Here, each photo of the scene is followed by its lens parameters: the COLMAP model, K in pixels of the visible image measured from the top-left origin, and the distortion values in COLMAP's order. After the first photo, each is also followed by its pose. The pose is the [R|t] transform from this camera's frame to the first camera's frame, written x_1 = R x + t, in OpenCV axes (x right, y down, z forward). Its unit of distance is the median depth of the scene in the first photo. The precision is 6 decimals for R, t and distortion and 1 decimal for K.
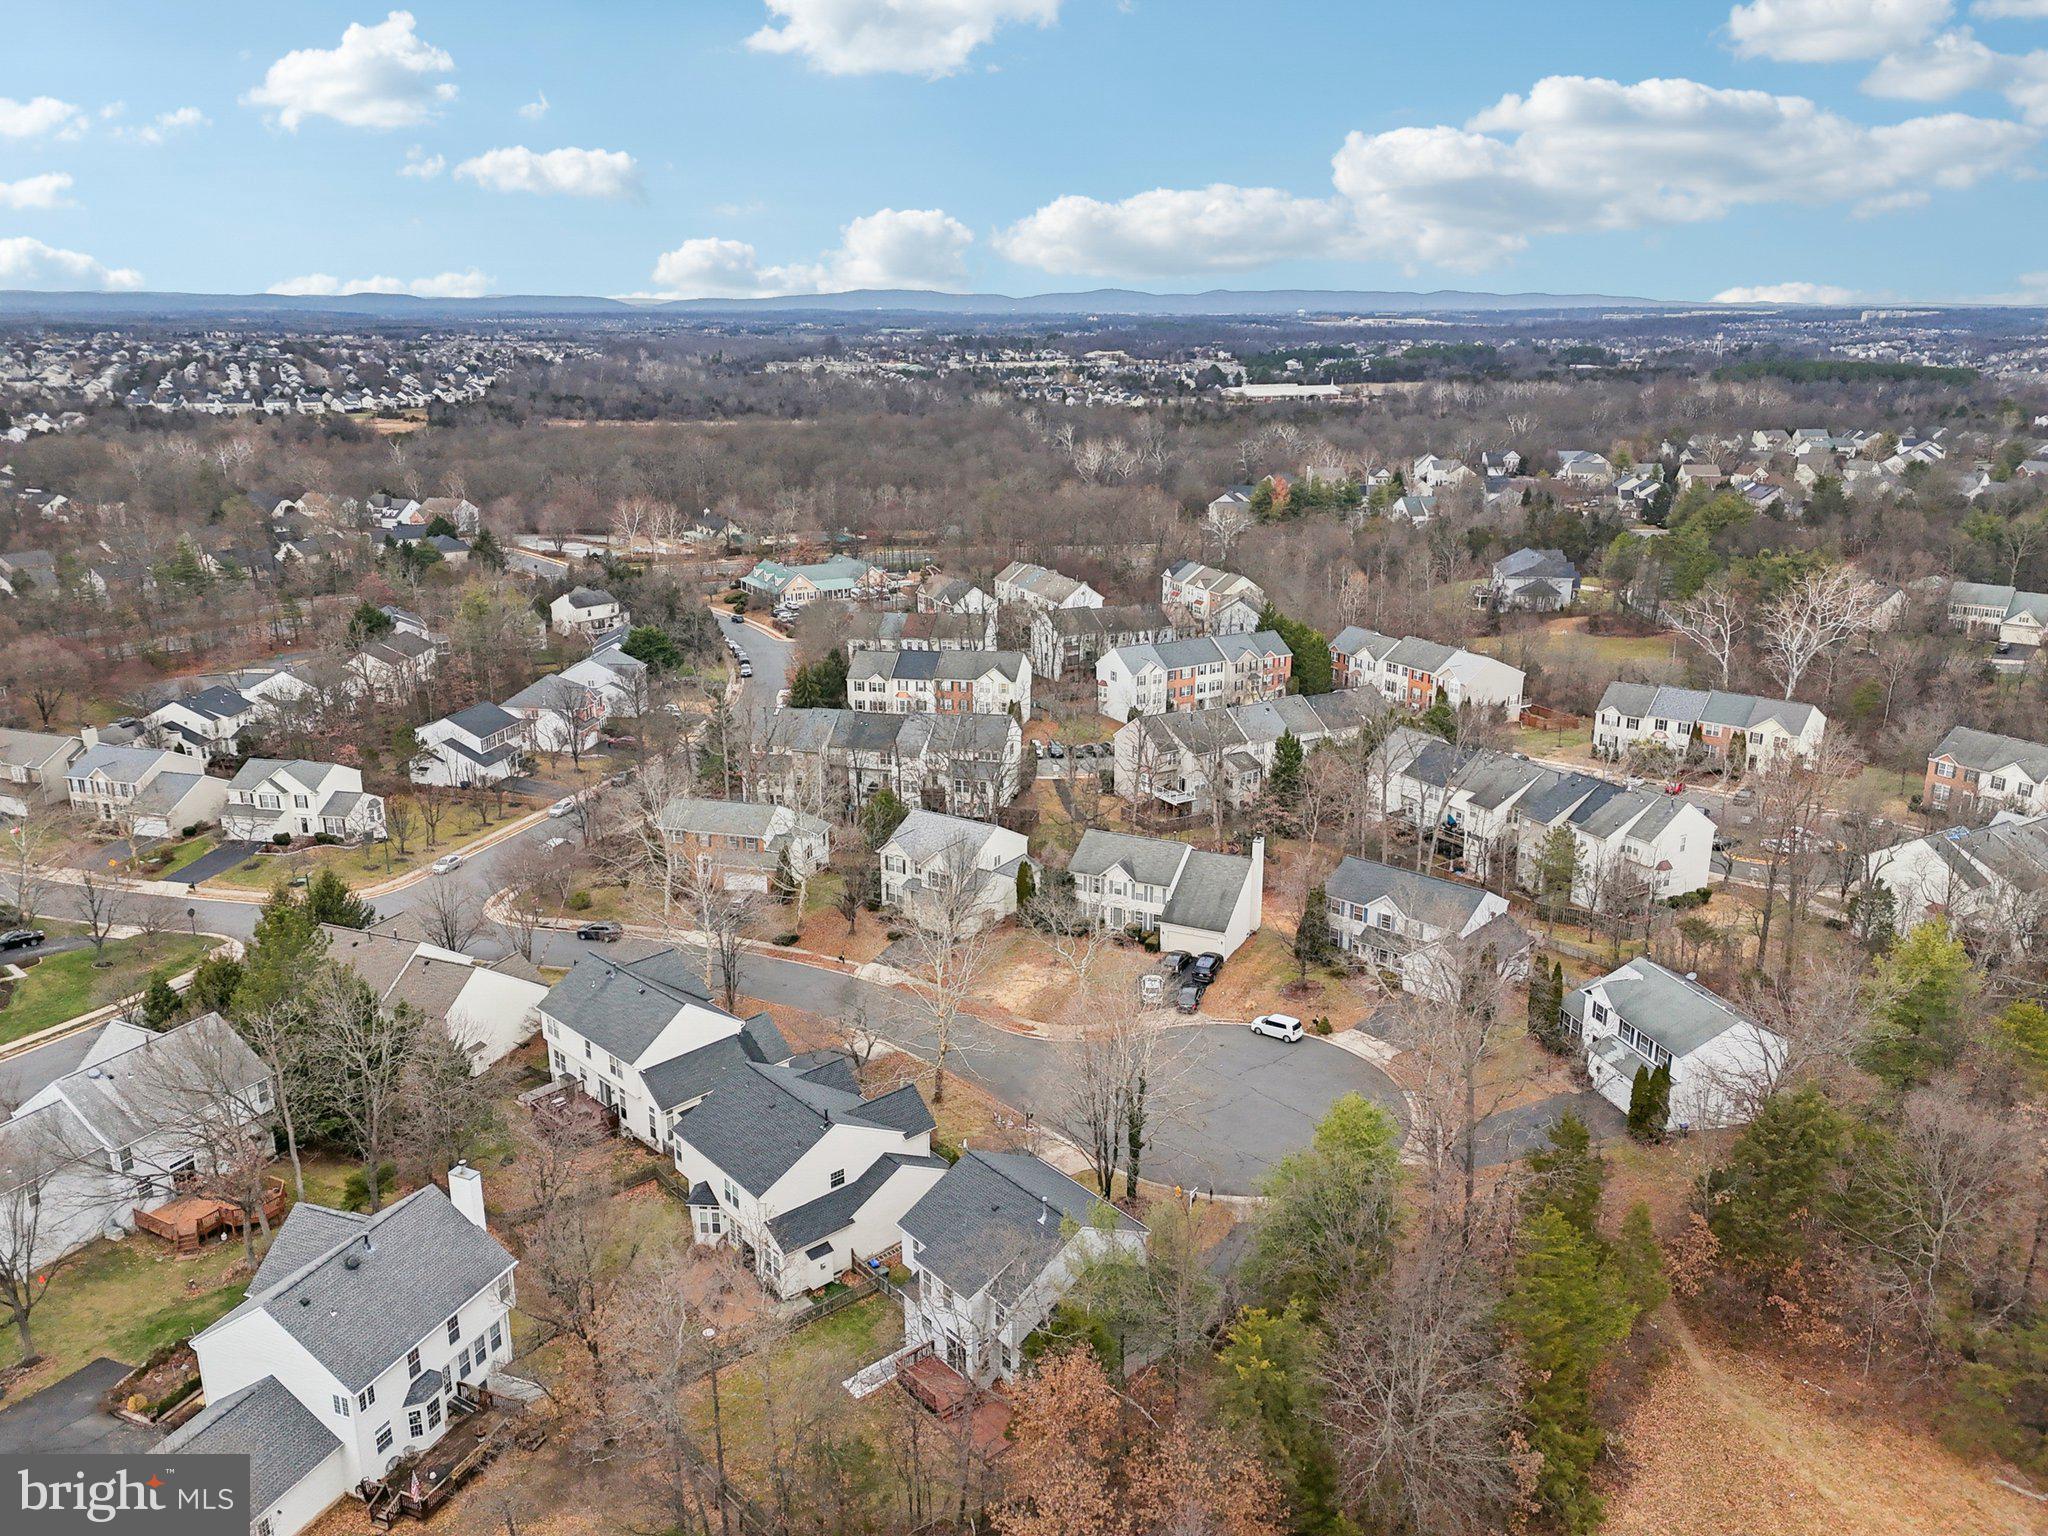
lens RADIAL K [[1438.0, 0, 1025.4], [0, 1438.0, 774.5], [0, 0, 1]] dist [0.057232, -0.043474]
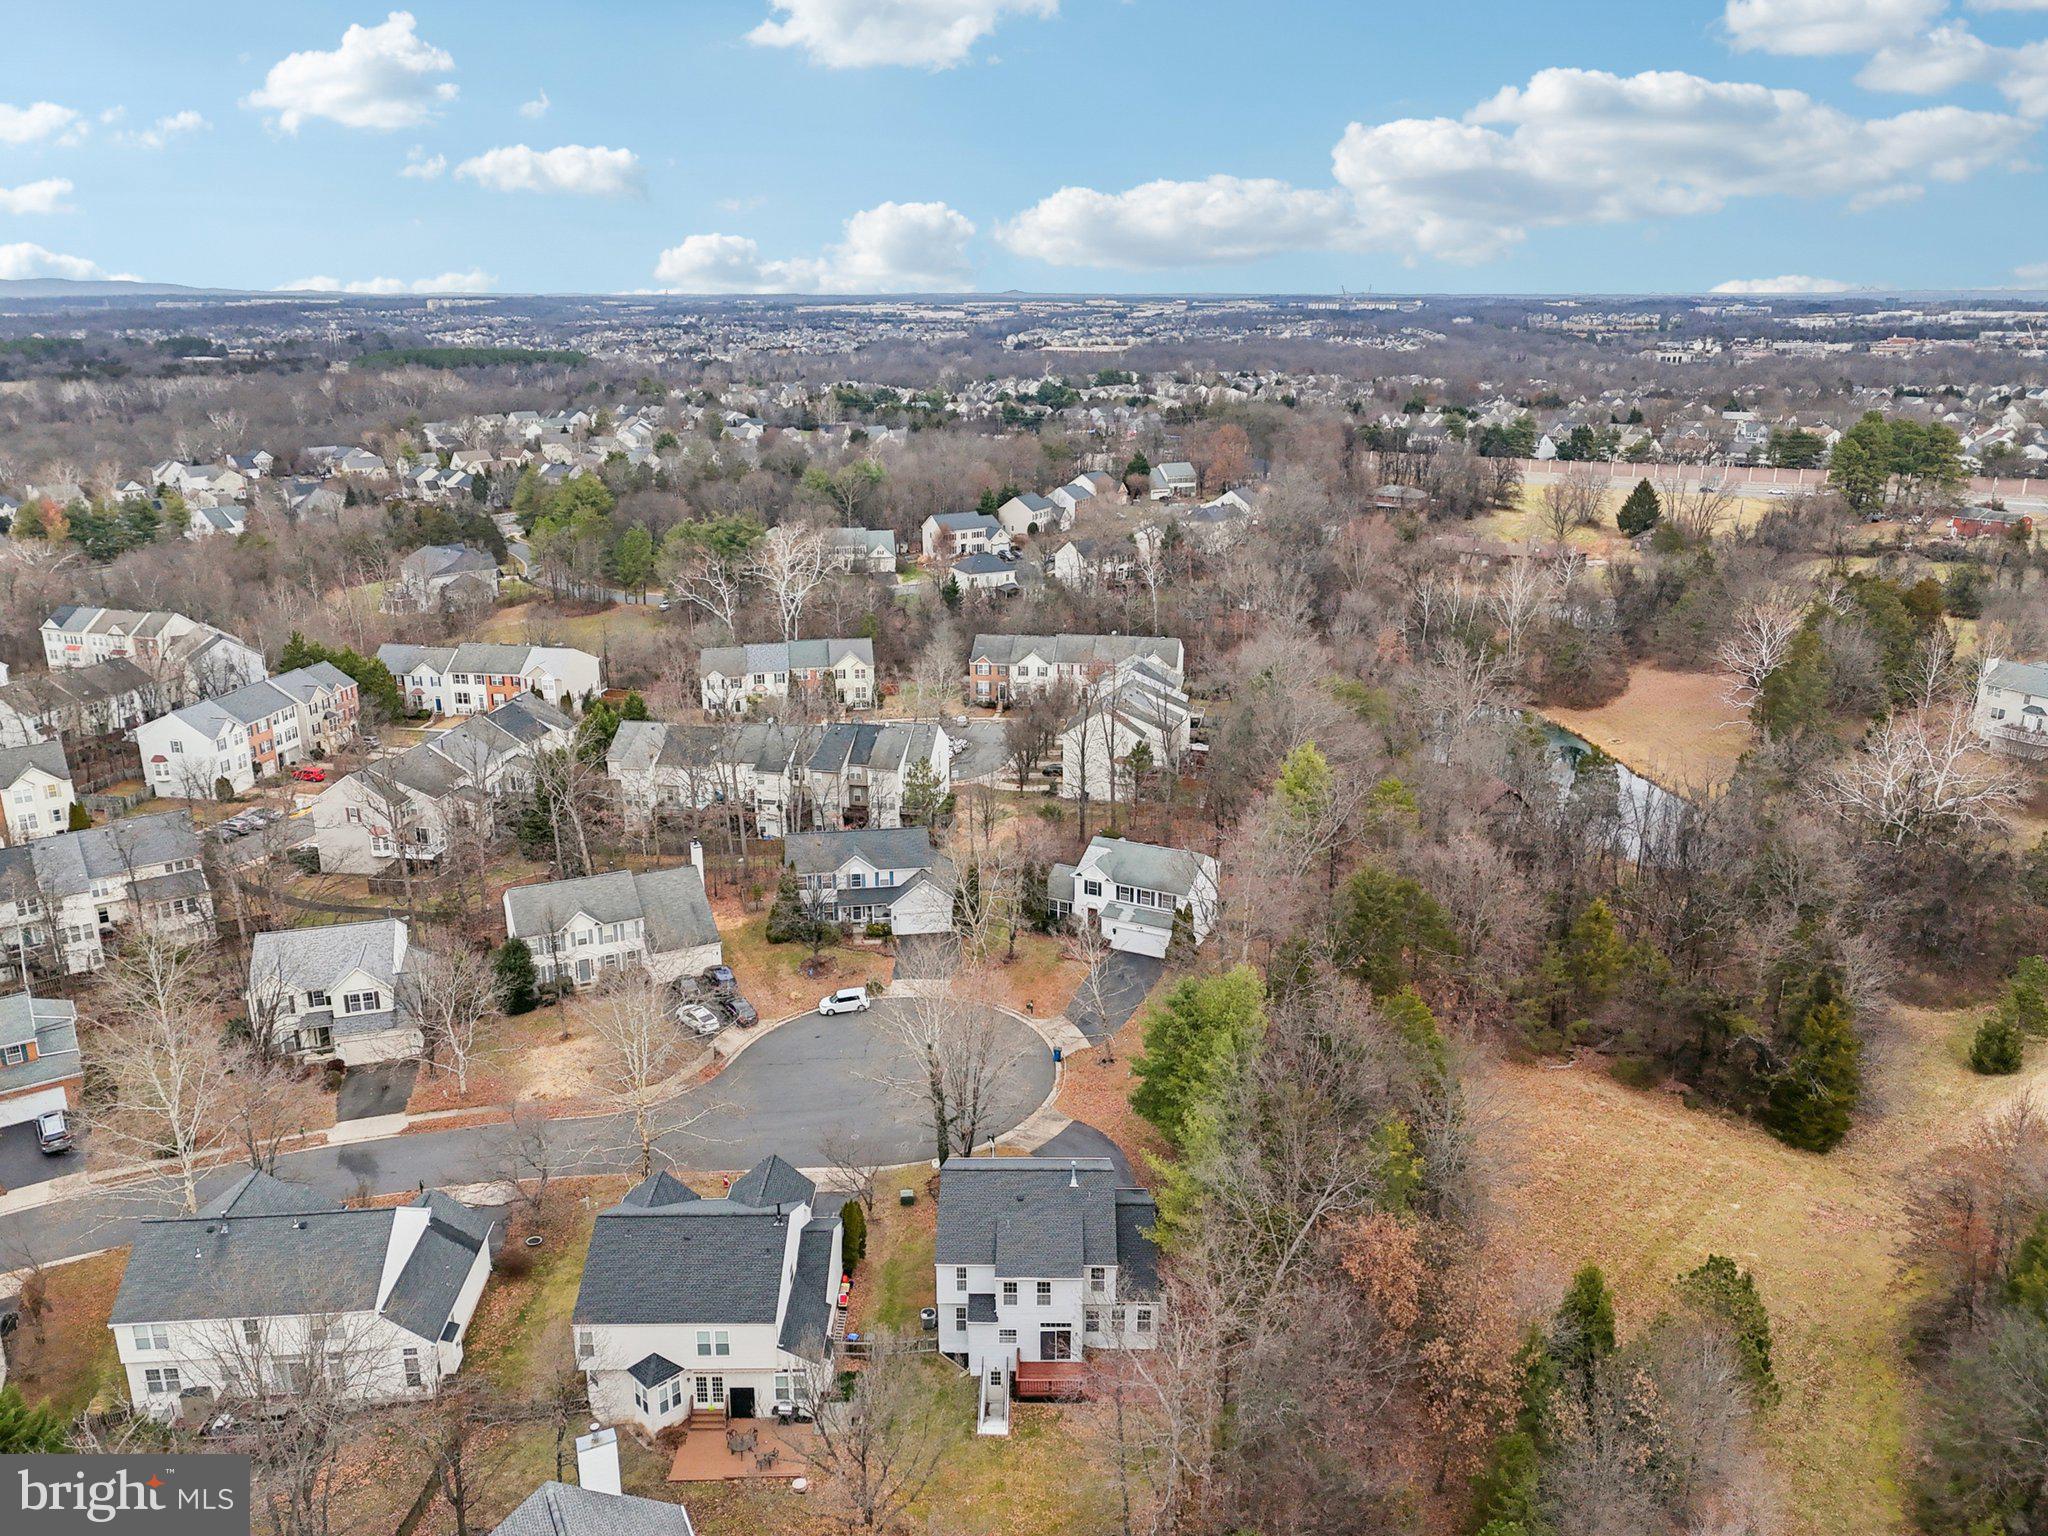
lens RADIAL K [[1460.0, 0, 1024.0], [0, 1460.0, 768.0], [0, 0, 1]] dist [0.055798, -0.041219]
pose [[0.676138, -0.229161, 0.700231, -0.401262], [0.229991, 0.968555, 0.094897, -0.051806], [-0.699958, 0.096884, 0.707582, 0.147914]]
